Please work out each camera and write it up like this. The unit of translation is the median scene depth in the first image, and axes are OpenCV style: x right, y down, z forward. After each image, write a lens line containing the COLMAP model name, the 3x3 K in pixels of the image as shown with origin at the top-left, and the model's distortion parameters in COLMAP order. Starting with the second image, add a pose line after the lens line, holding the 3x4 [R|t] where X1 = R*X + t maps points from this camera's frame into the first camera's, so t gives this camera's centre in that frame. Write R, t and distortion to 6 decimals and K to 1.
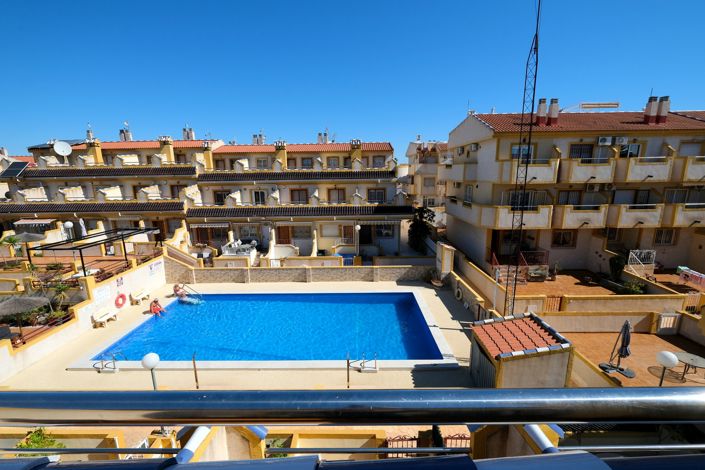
lens RADIAL K [[305.9, 0, 352.5], [0, 305.9, 235.0], [0, 0, 1]] dist [-0.002333, -0.000198]
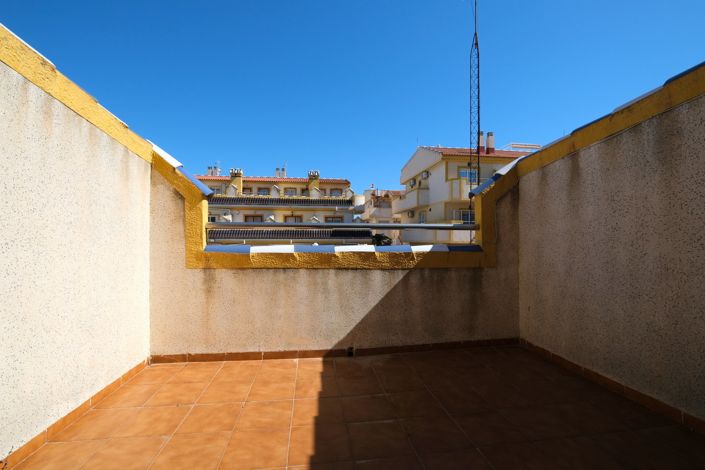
lens RADIAL K [[305.7, 0, 352.5], [0, 305.7, 235.0], [0, 0, 1]] dist [0.003381, 0.000280]
pose [[0.988971, 0.016184, 0.147225, -0.008065], [0.015863, 0.976722, -0.213924, 0.123617], [-0.147260, 0.213900, 0.965692, 0.038059]]
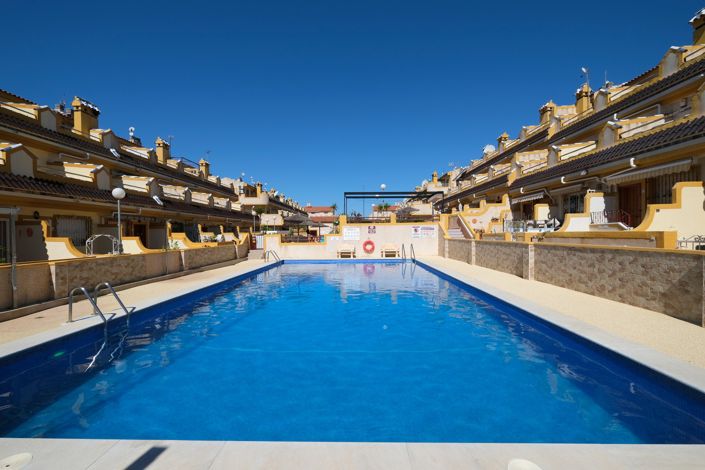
lens RADIAL K [[305.7, 0, 352.5], [0, 305.7, 235.0], [0, 0, 1]] dist [0.003381, 0.000280]
pose [[-0.005569, 0.019913, -0.999786, 0.211469], [-0.185762, 0.982379, 0.020601, 0.101607], [0.982579, 0.185837, -0.001772, 0.587648]]
